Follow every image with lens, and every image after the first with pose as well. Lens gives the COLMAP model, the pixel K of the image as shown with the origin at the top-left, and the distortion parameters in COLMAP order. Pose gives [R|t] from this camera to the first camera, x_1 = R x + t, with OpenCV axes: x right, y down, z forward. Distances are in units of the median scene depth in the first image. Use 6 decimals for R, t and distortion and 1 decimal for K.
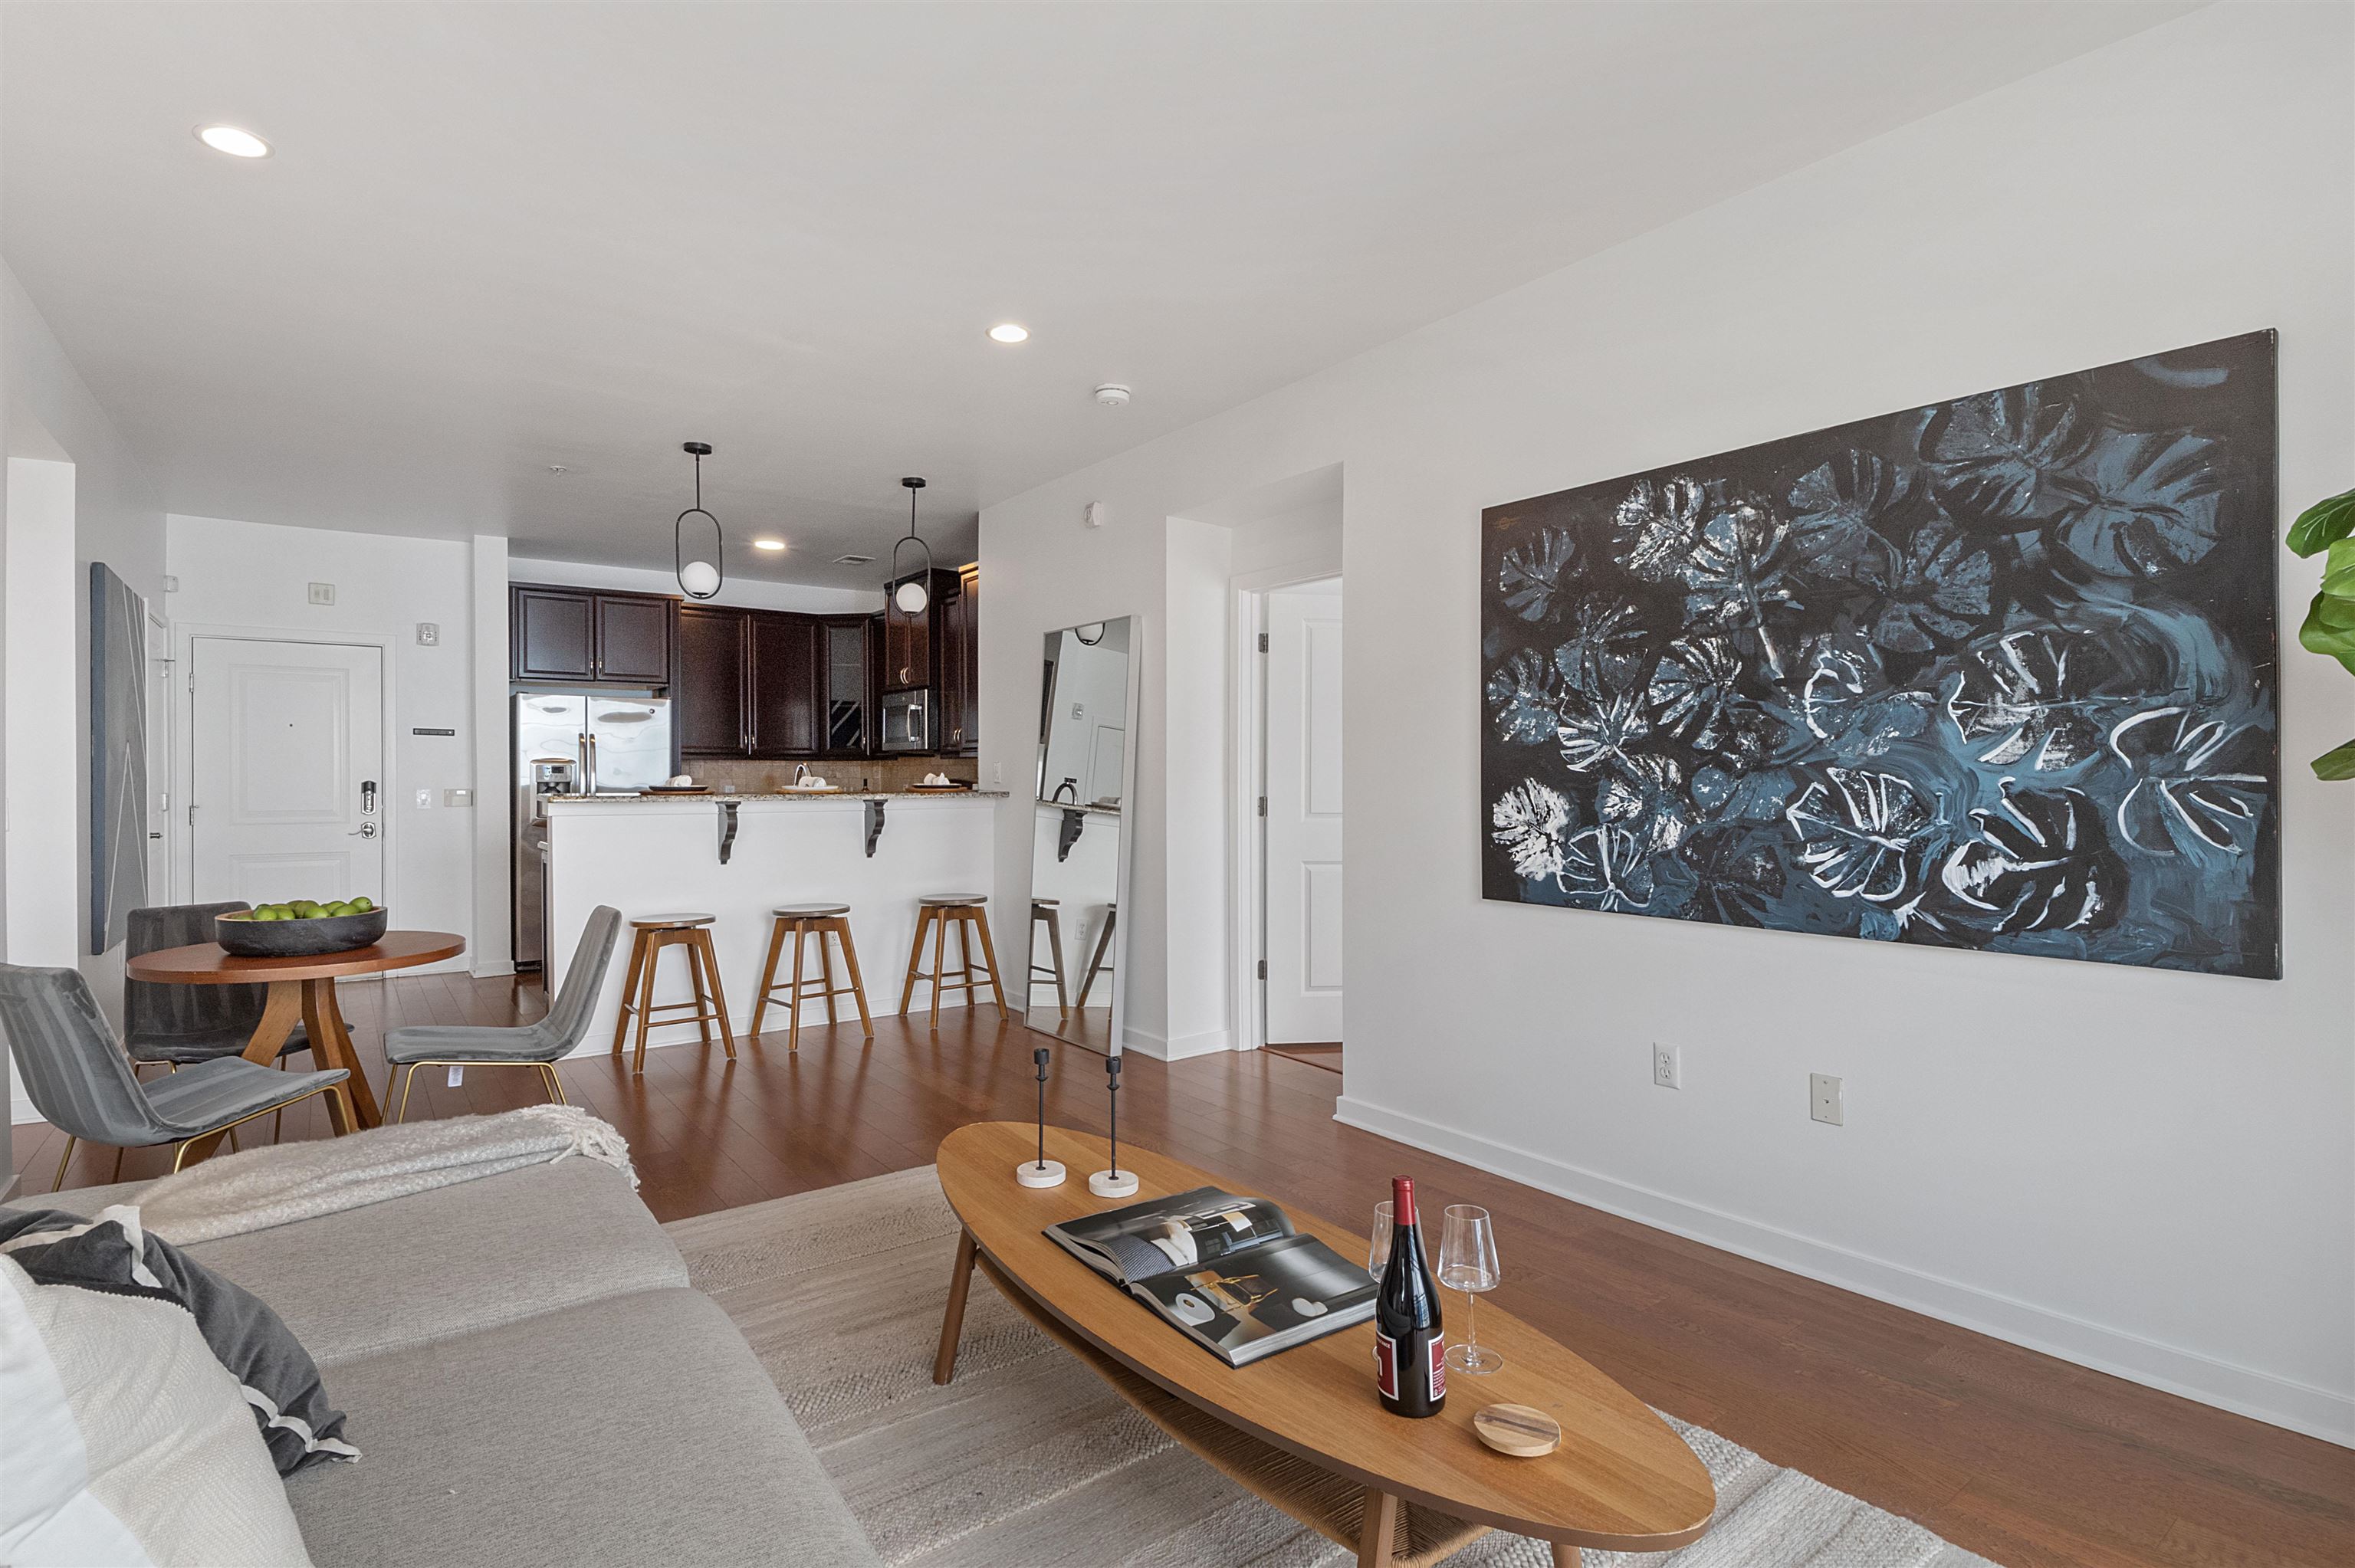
lens RADIAL K [[1120.9, 0, 1147.6], [0, 1120.9, 789.6], [0, 0, 1]] dist [0.019398, -0.046761]
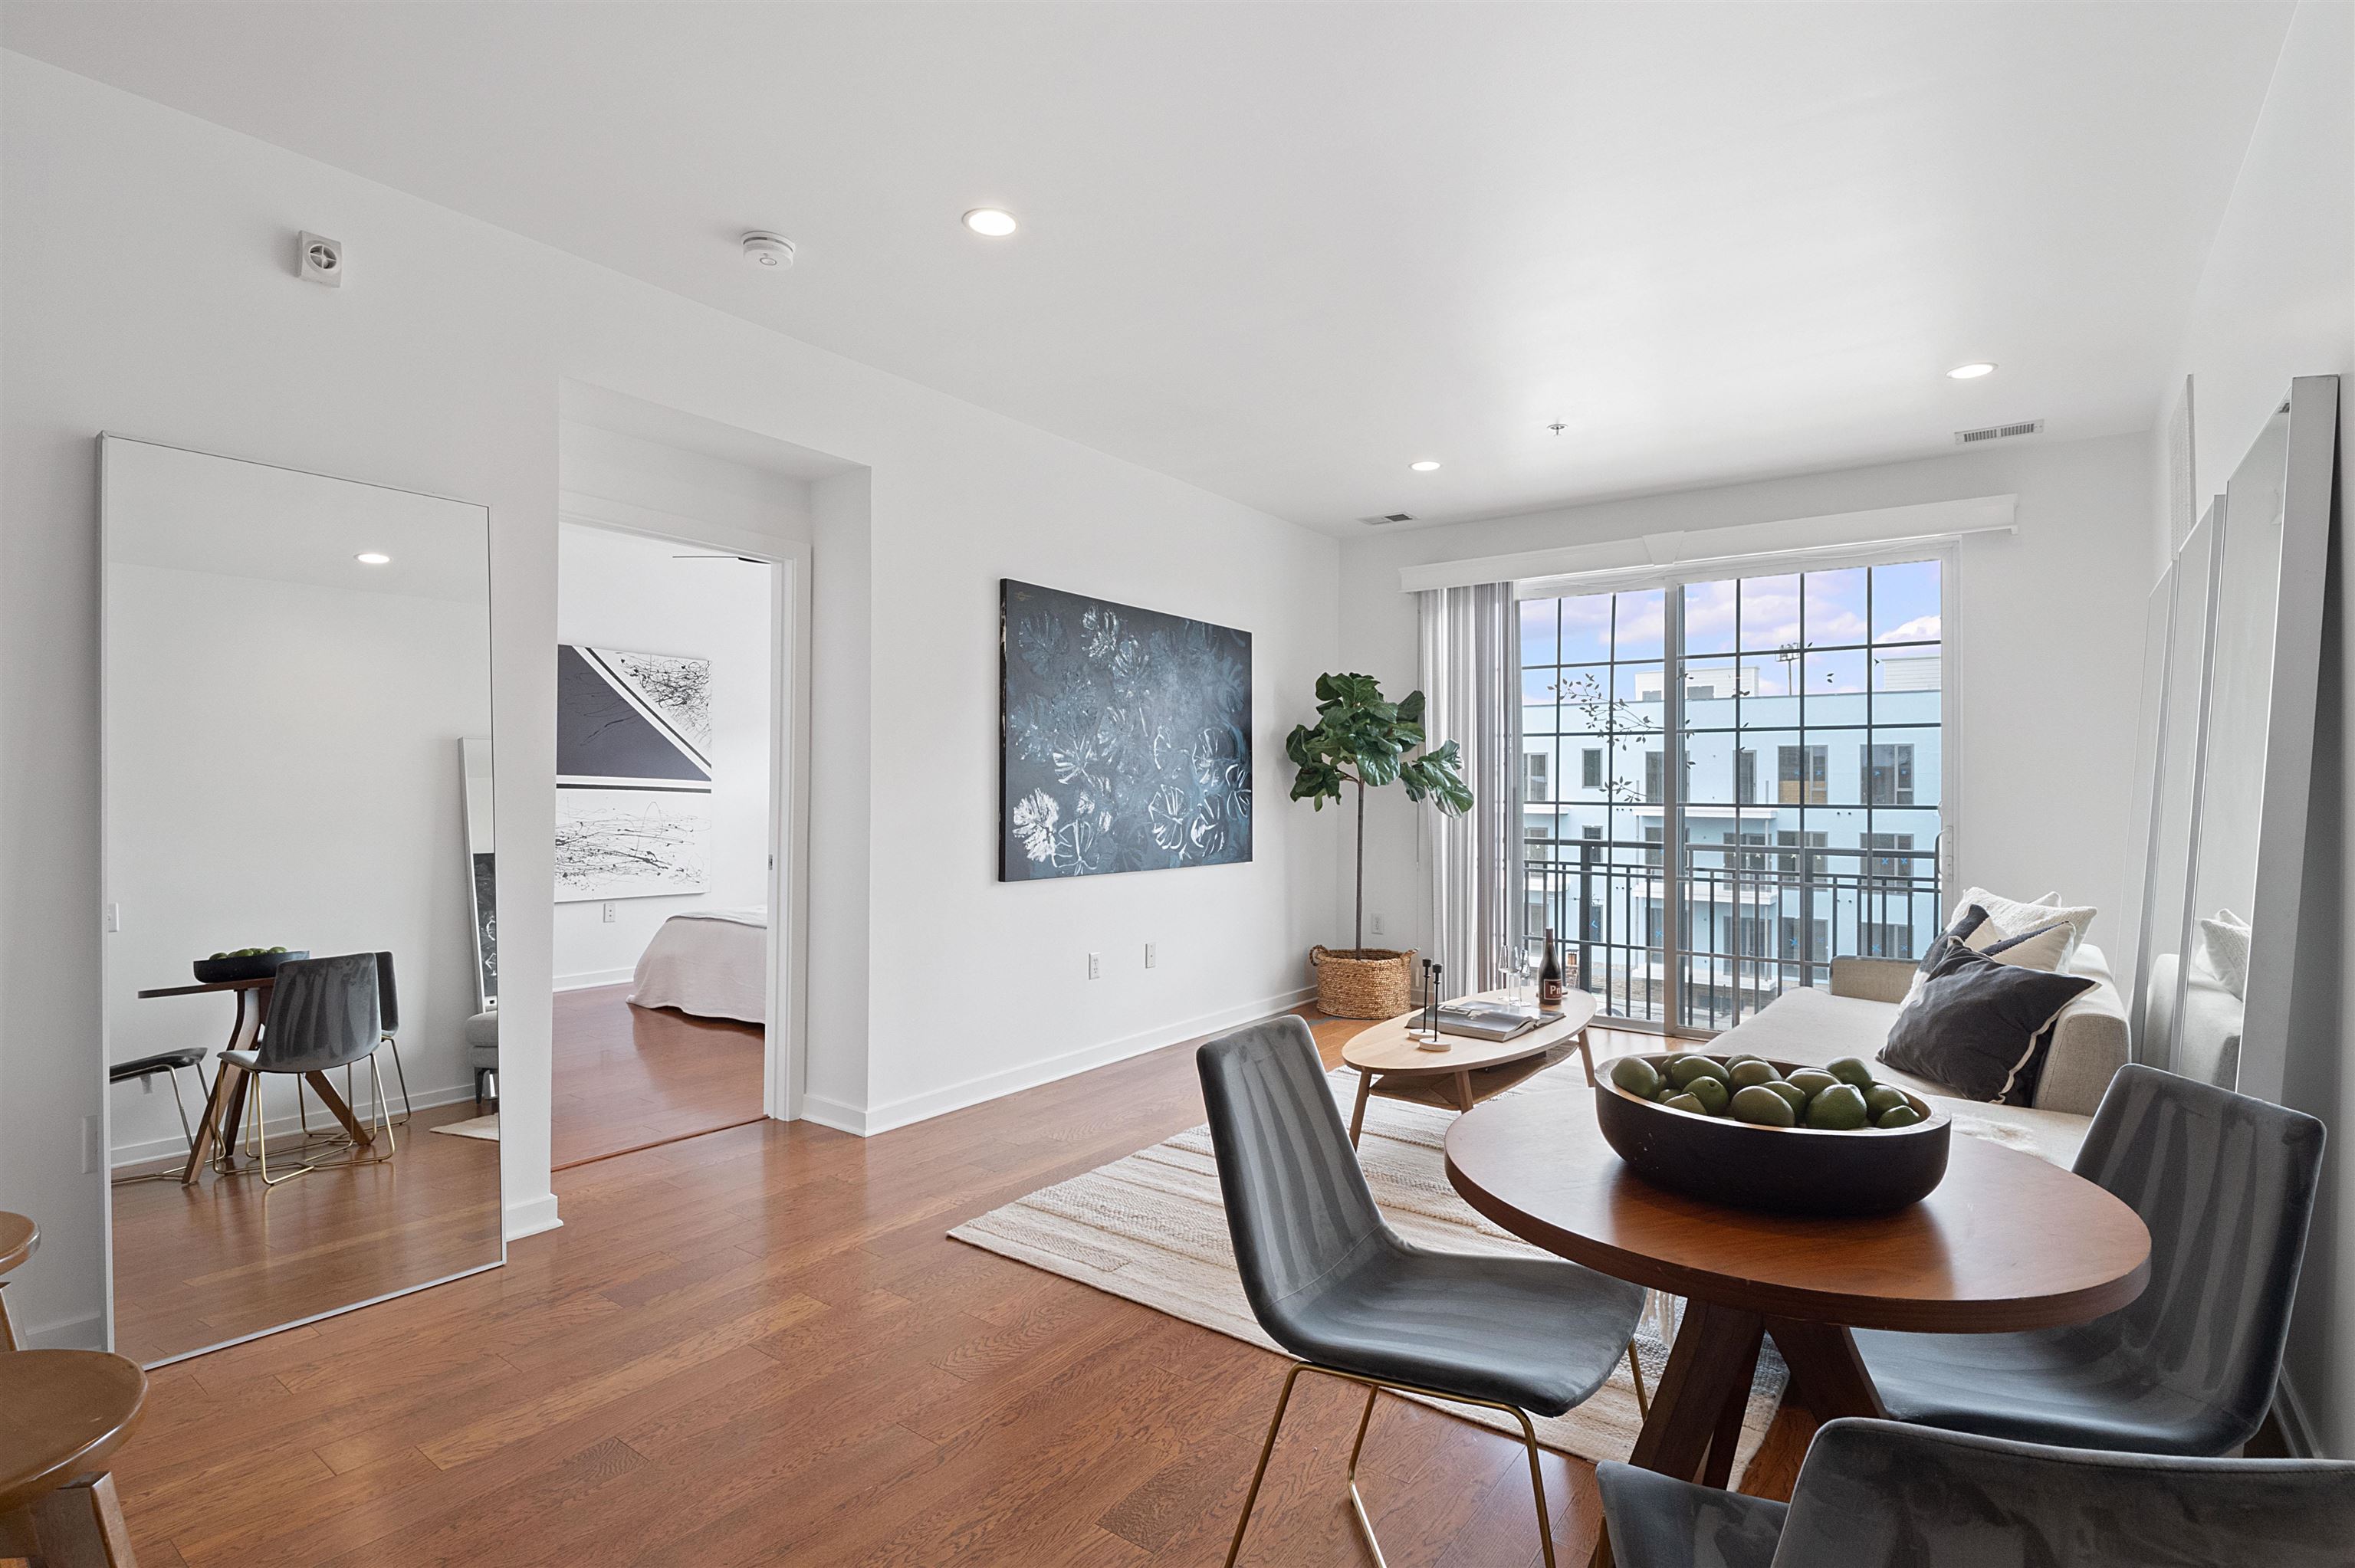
lens RADIAL K [[1136.8, 0, 1177.0], [0, 1136.8, 779.9], [0, 0, 1]] dist [0.039459, -0.045760]
pose [[-0.301915, 0.007370, 0.953306, -1.069196], [0.000273, 0.999971, -0.007645, -0.009812], [-0.953335, -0.002048, -0.301908, 1.287172]]
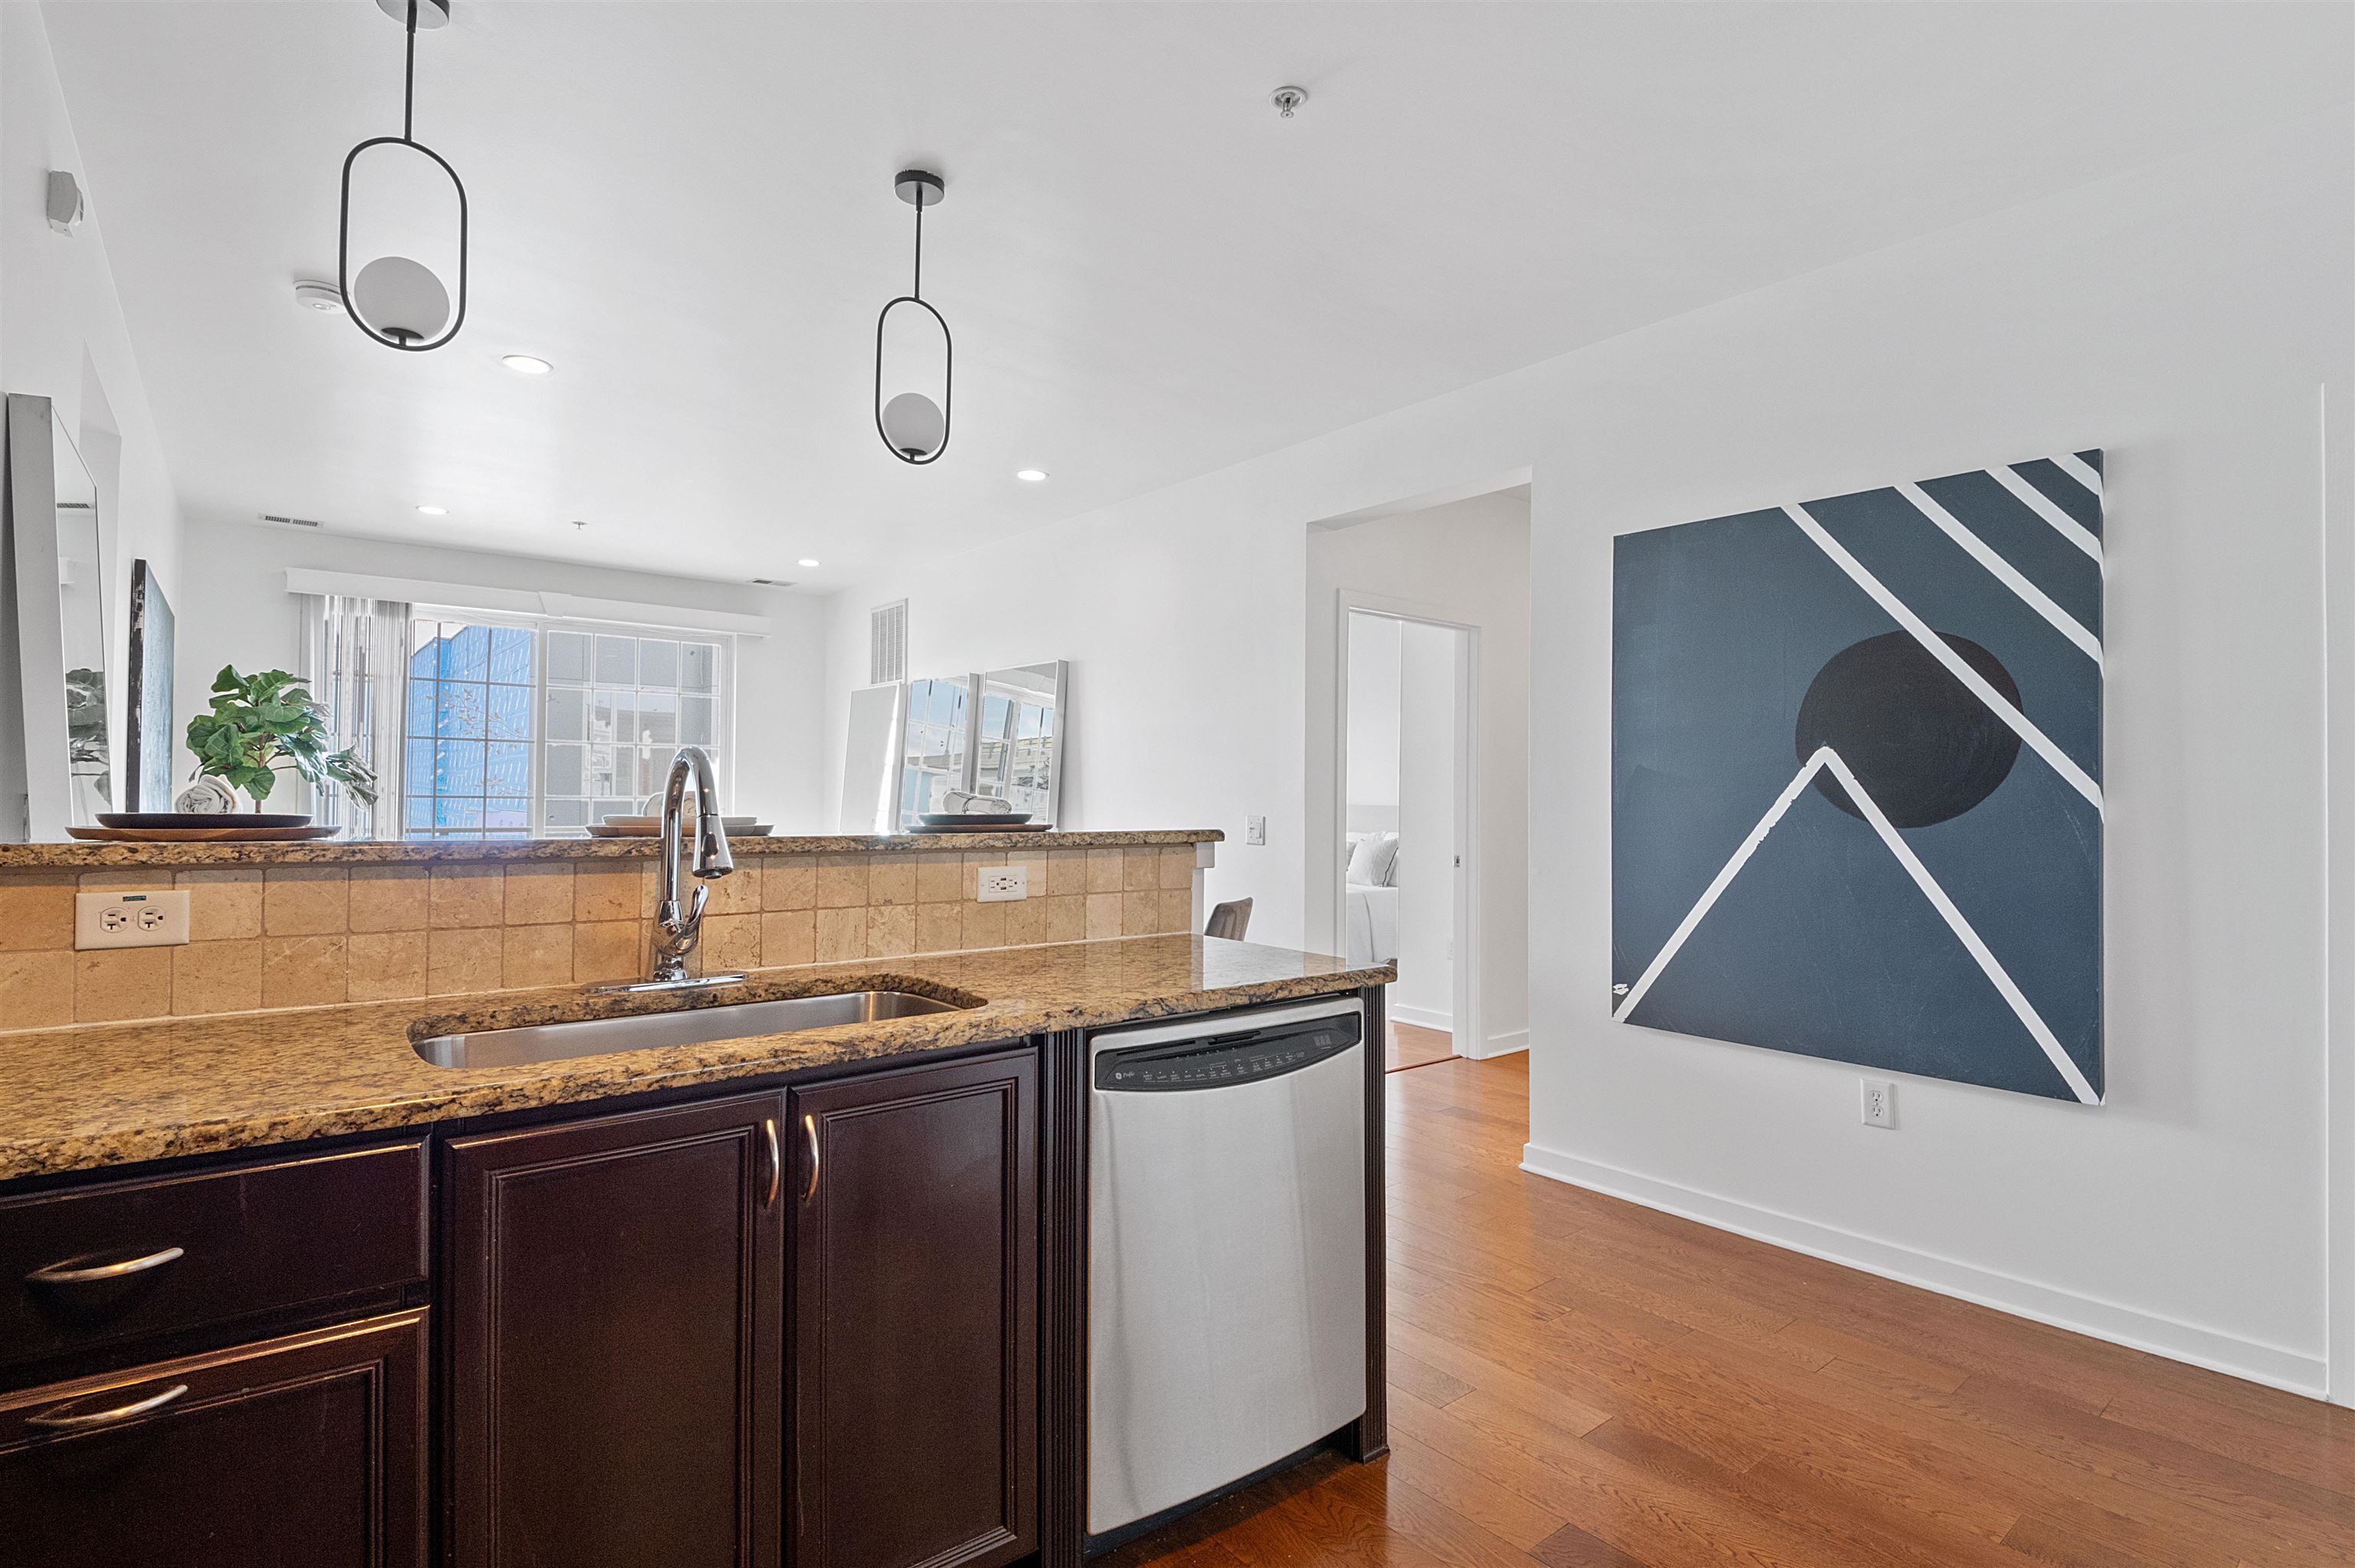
lens RADIAL K [[1135.6, 0, 1174.6], [0, 1135.6, 783.9], [0, 0, 1]] dist [0.017603, -0.029529]
pose [[-0.998107, -0.011137, -0.060491, -0.762588], [-0.011199, 0.999937, 0.000686, -0.027796], [0.060480, 0.001362, -0.998168, 2.403274]]
